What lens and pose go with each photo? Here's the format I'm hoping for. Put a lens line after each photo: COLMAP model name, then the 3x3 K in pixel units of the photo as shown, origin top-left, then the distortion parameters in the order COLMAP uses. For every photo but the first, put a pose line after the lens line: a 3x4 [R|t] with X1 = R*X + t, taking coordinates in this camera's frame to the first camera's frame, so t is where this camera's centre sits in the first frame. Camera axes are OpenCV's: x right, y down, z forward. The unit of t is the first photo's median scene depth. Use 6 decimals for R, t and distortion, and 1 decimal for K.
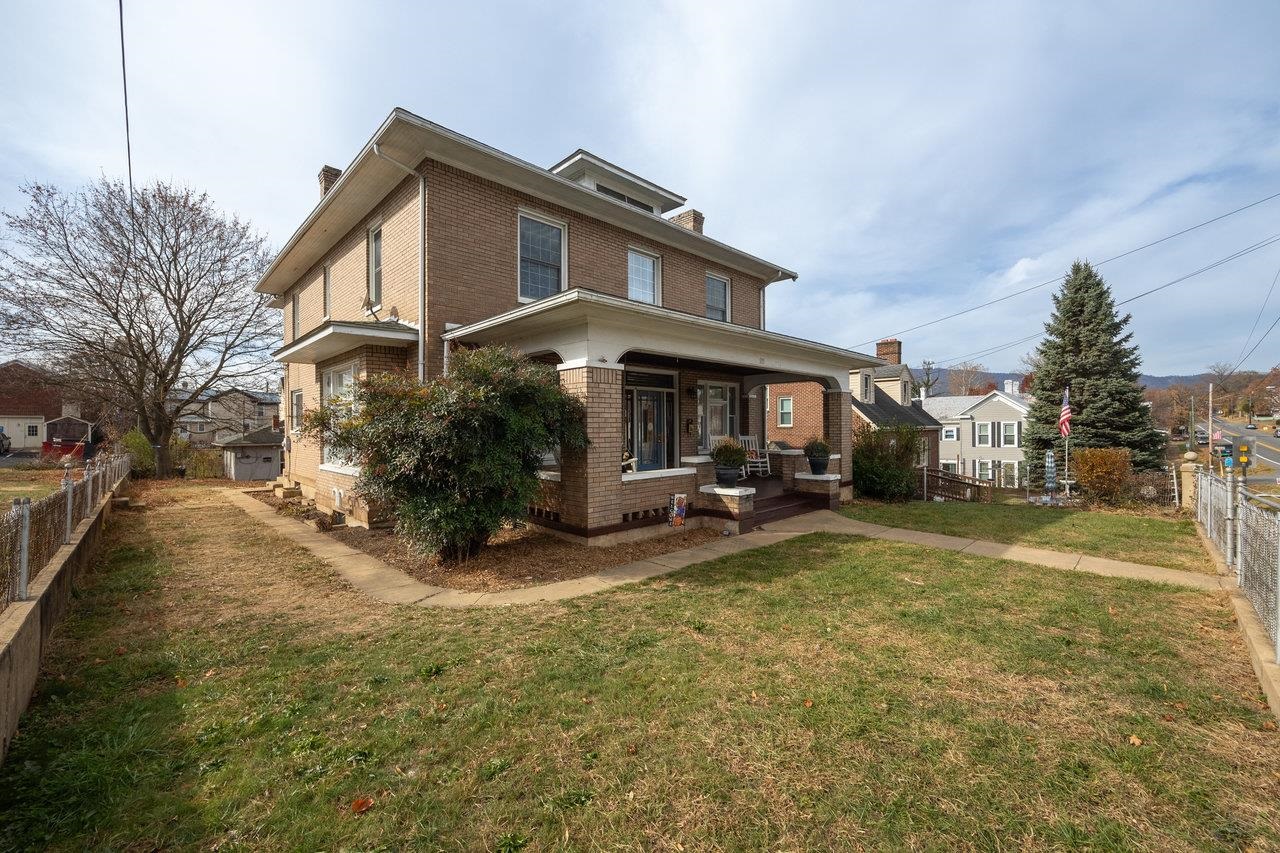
lens RADIAL K [[511.6, 0, 640.0], [0, 511.6, 426.5], [0, 0, 1]] dist [0.000298, -0.000008]
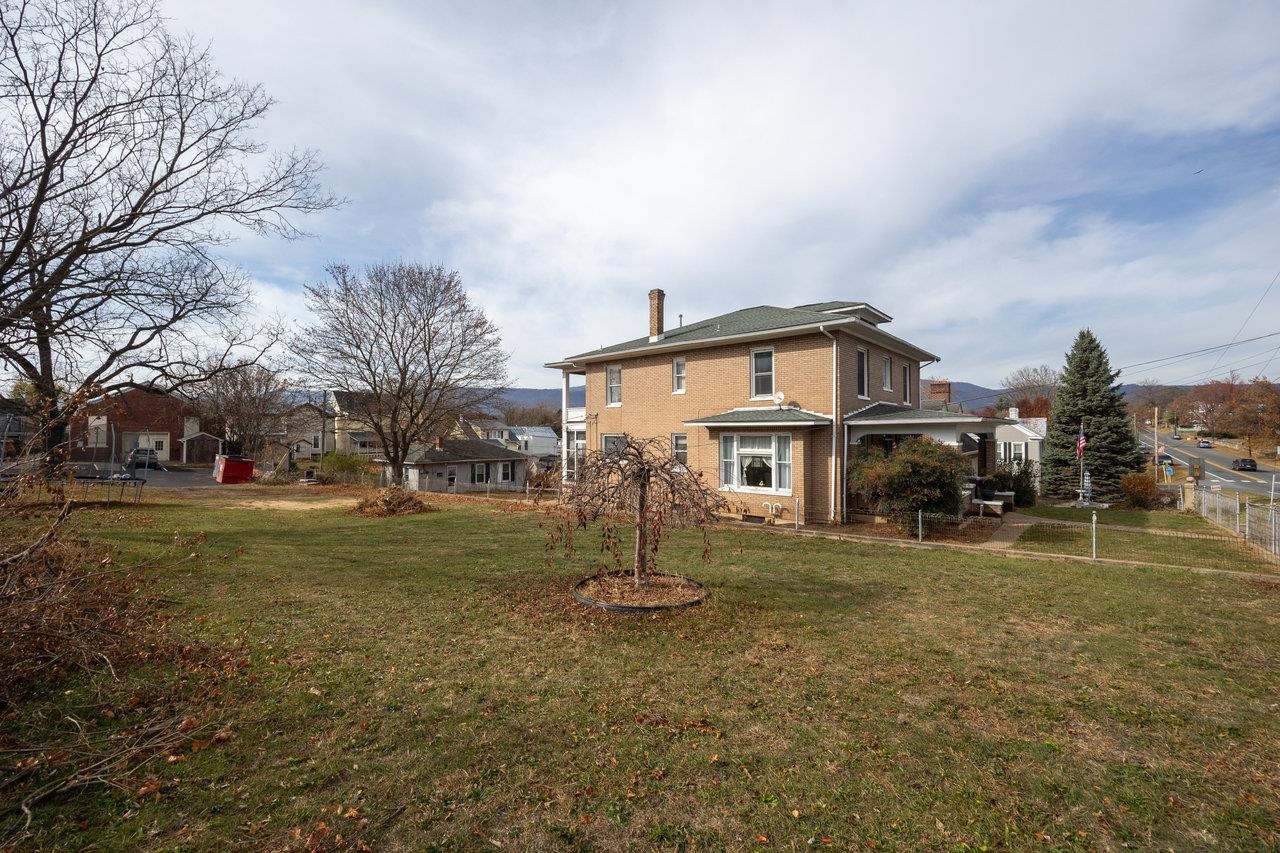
lens RADIAL K [[511.6, 0, 640.0], [0, 511.6, 426.5], [0, 0, 1]] dist [0.000298, -0.000008]
pose [[0.997442, 0.003877, 0.071379, -0.445341], [-0.003261, 0.999956, -0.008748, -0.049465], [-0.071410, 0.008492, 0.997411, -0.293617]]
